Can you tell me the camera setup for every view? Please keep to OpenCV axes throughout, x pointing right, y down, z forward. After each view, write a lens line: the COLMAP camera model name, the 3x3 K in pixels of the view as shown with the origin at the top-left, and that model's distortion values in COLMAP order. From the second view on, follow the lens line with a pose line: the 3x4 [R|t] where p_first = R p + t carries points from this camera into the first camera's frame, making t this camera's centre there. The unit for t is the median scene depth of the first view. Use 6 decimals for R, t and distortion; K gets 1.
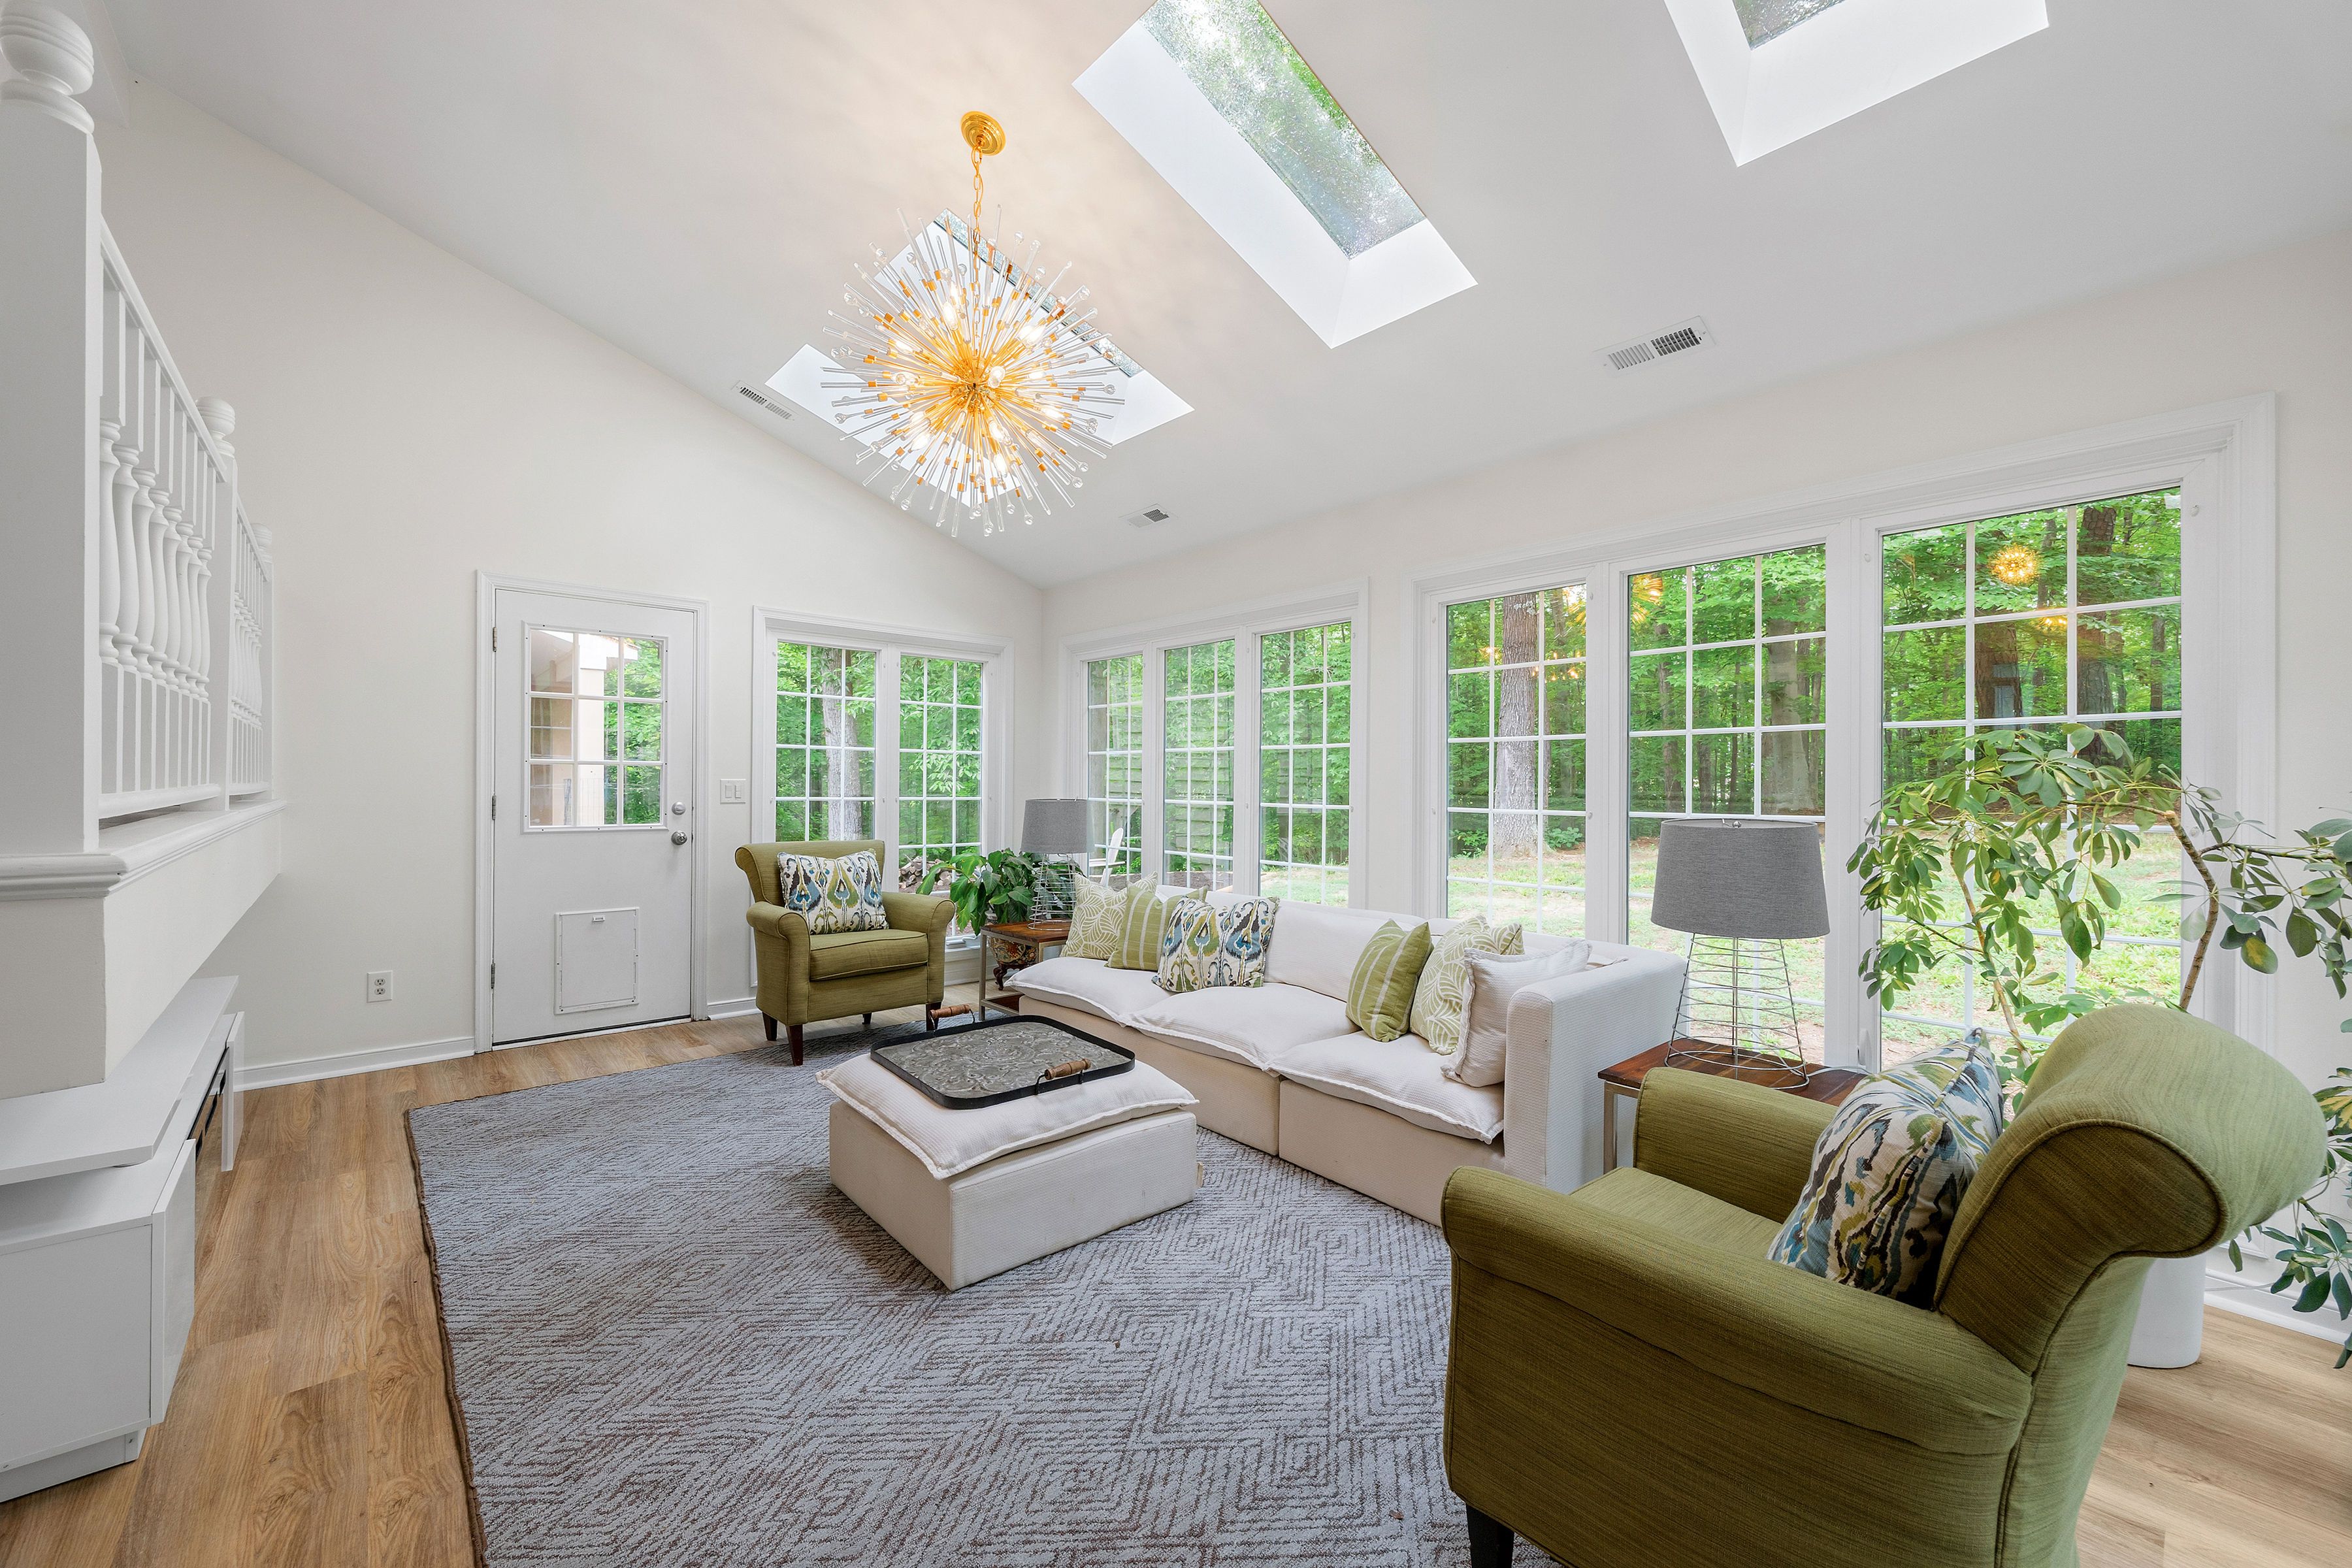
lens RADIAL K [[959.4, 0, 1134.3], [0, 959.4, 777.9], [0, 0, 1]] dist [-0.002456, -0.000328]
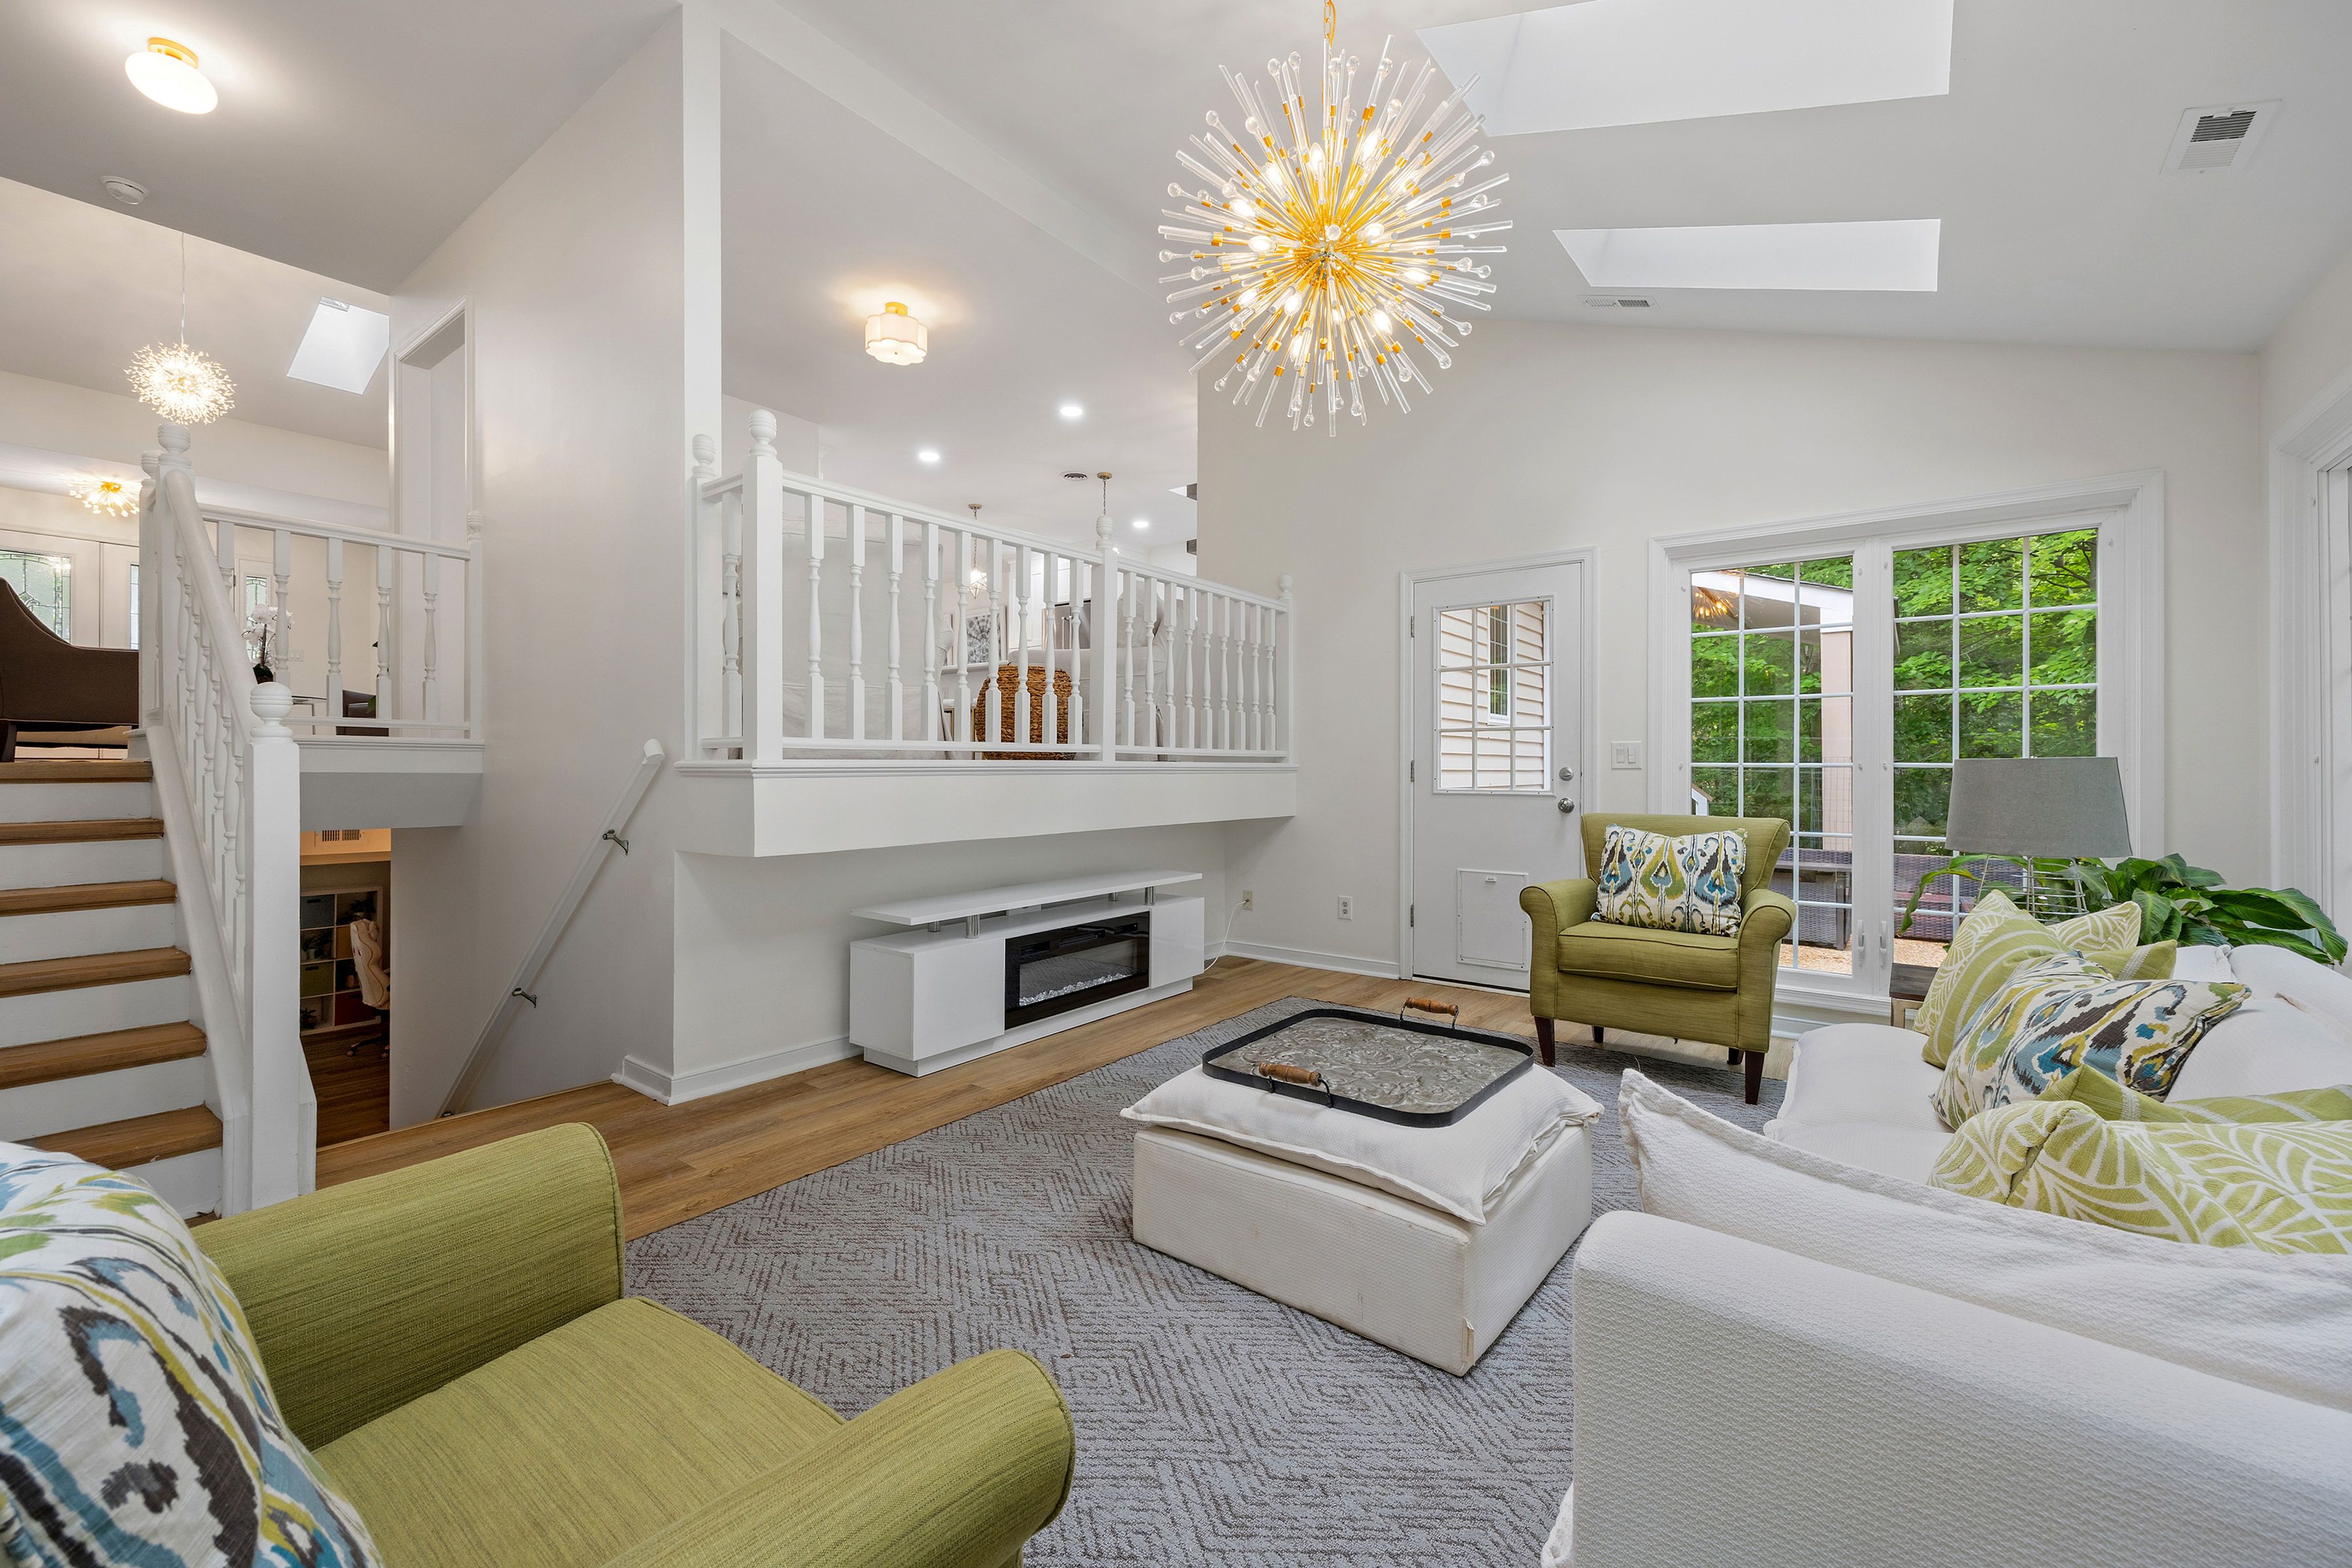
lens RADIAL K [[978.2, 0, 1142.4], [0, 978.2, 760.0], [0, 0, 1]] dist [0.019181, -0.006505]
pose [[0.165902, -0.018155, -0.985975, 0.481514], [0.002365, 0.999835, -0.018012, 0.040860], [0.986139, 0.000656, 0.165917, 0.508069]]
